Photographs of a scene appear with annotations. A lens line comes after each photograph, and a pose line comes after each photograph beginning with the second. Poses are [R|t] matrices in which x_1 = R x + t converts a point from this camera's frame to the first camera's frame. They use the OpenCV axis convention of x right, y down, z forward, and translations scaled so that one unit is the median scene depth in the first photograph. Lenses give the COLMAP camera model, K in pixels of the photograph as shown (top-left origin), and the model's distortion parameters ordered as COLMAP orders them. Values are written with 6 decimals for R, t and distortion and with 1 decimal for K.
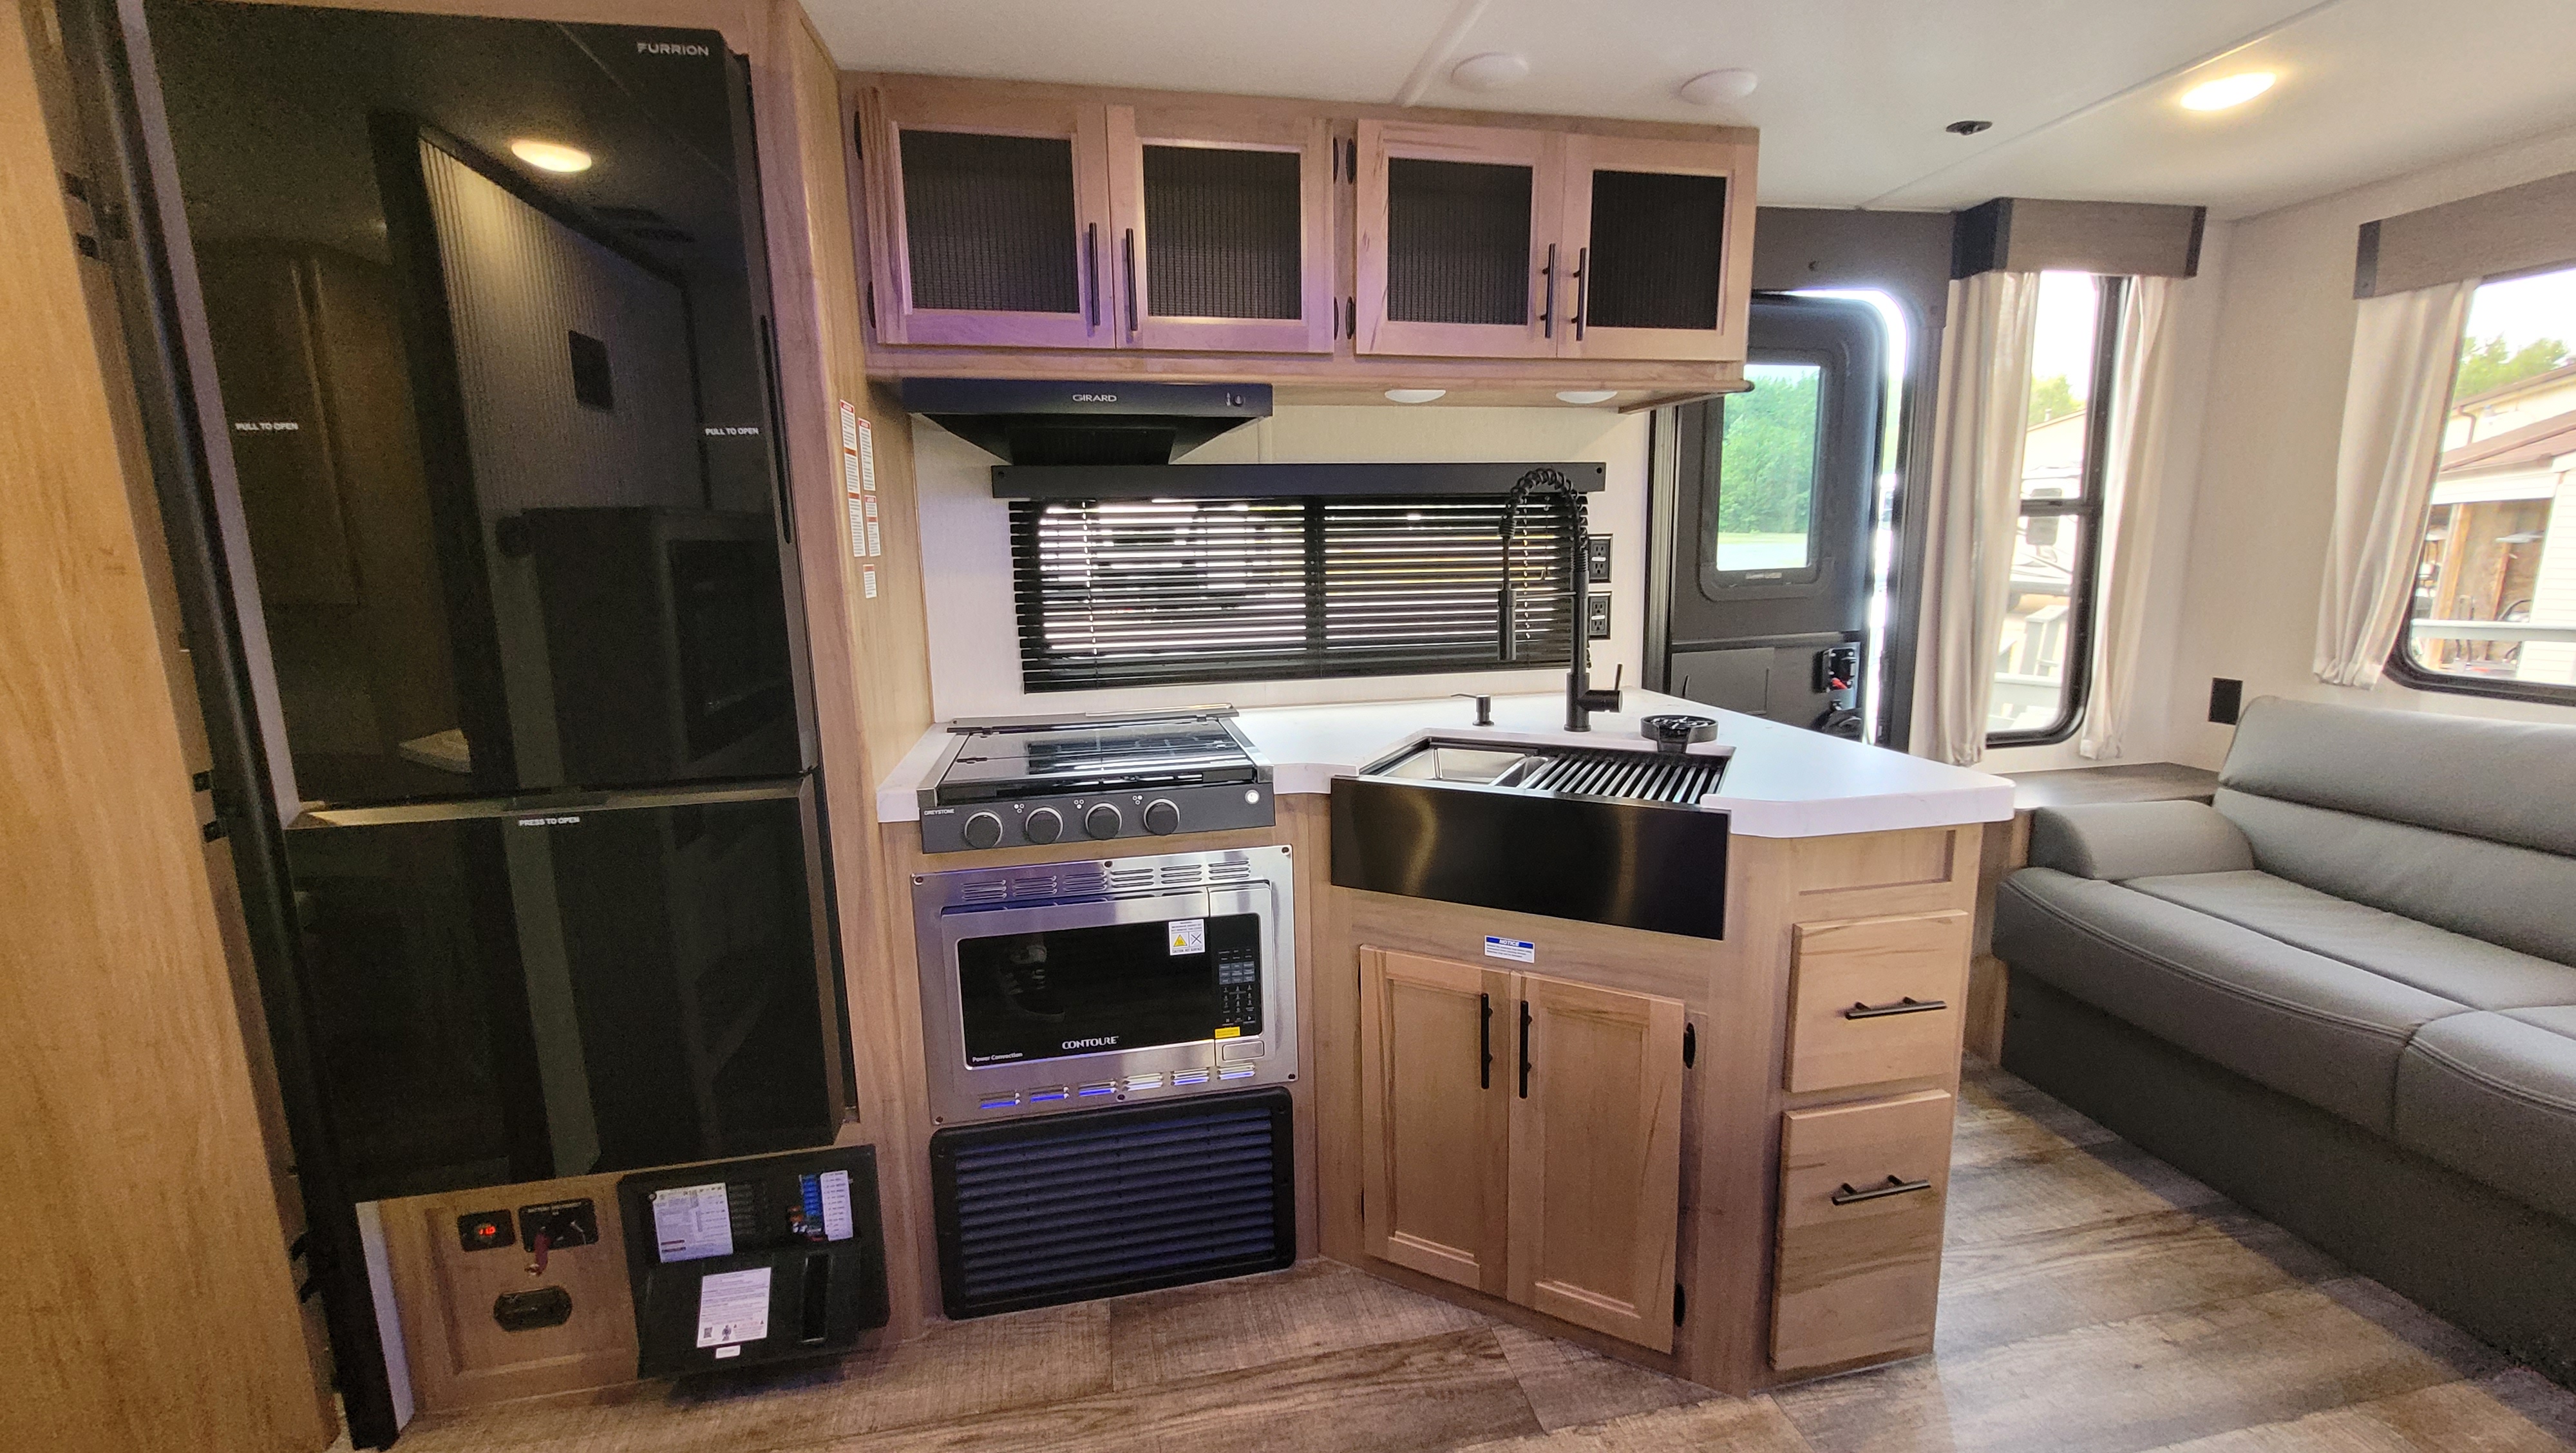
lens RADIAL K [[997.4, 0, 1286.9], [0, 997.4, 741.1], [0, 0, 1]] dist [0.000172, 0.000080]
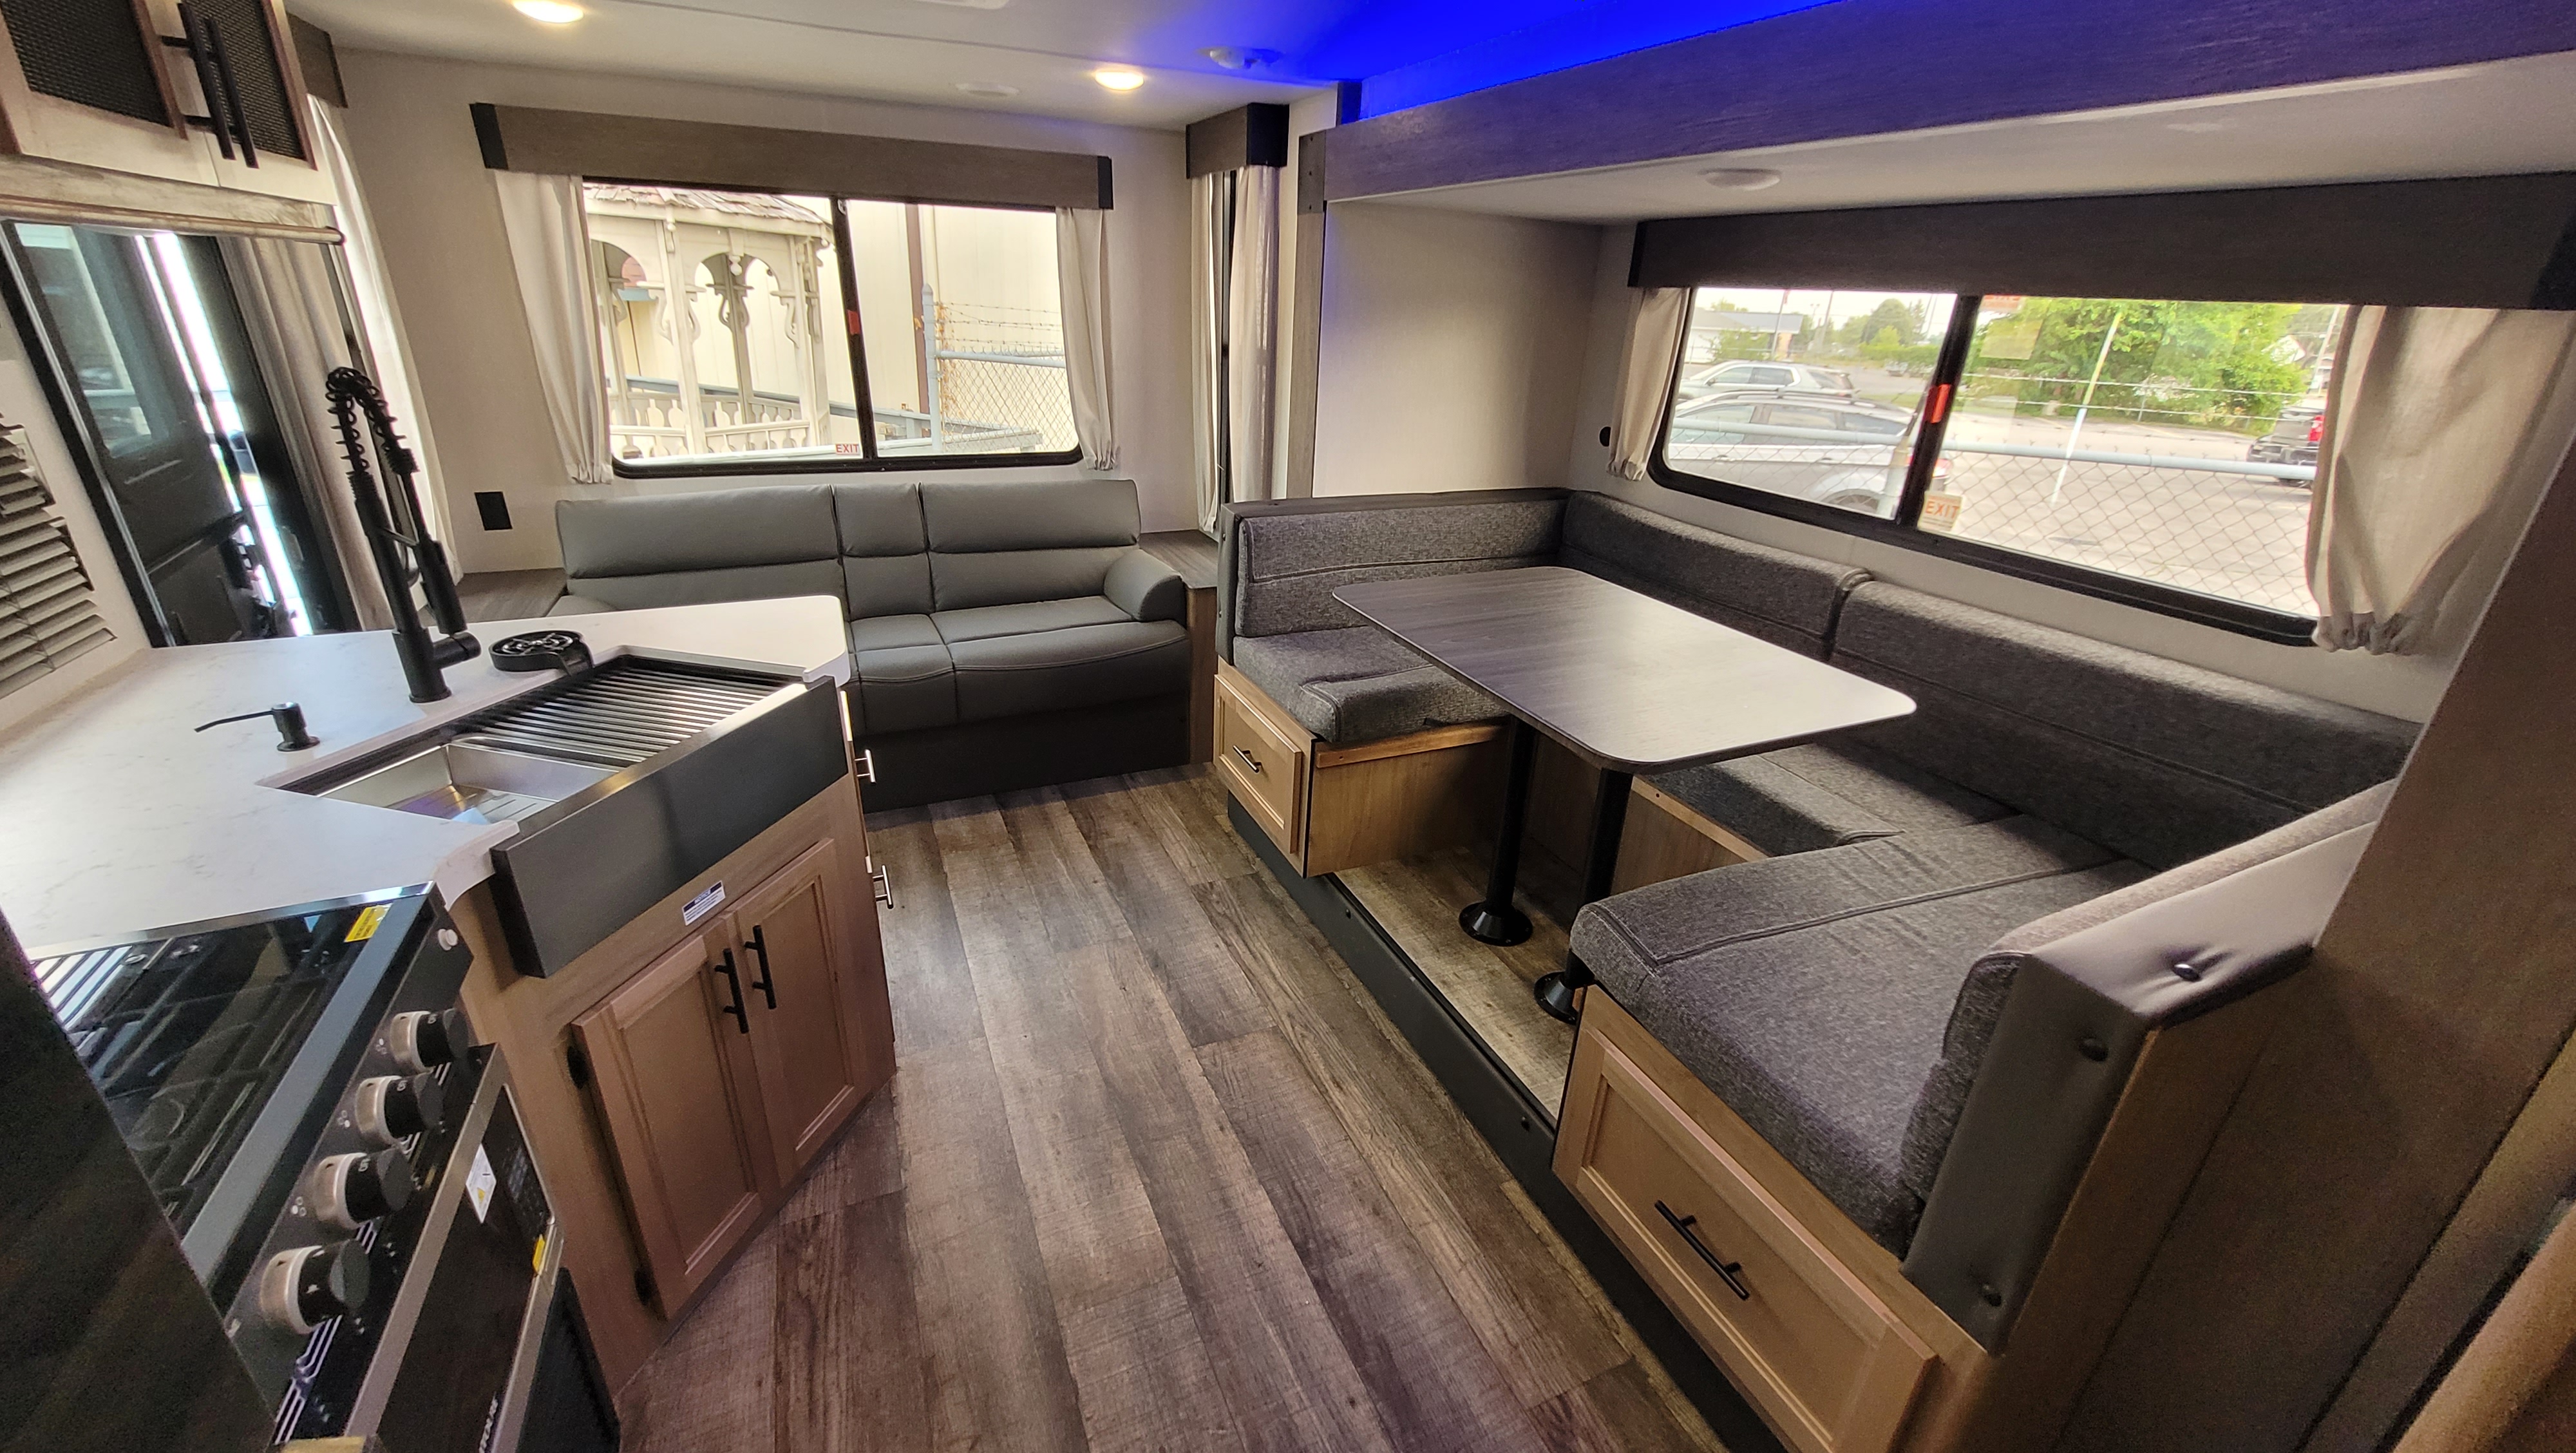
lens RADIAL K [[1011.4, 0, 1288.0], [0, 1011.4, 726.5], [0, 0, 1]] dist [-0.000245, -0.000020]
pose [[-0.227006, -0.377452, 0.897774, -0.676222], [0.164973, 0.893615, 0.417417, -0.240734], [-0.959819, 0.242864, -0.140587, 0.507293]]
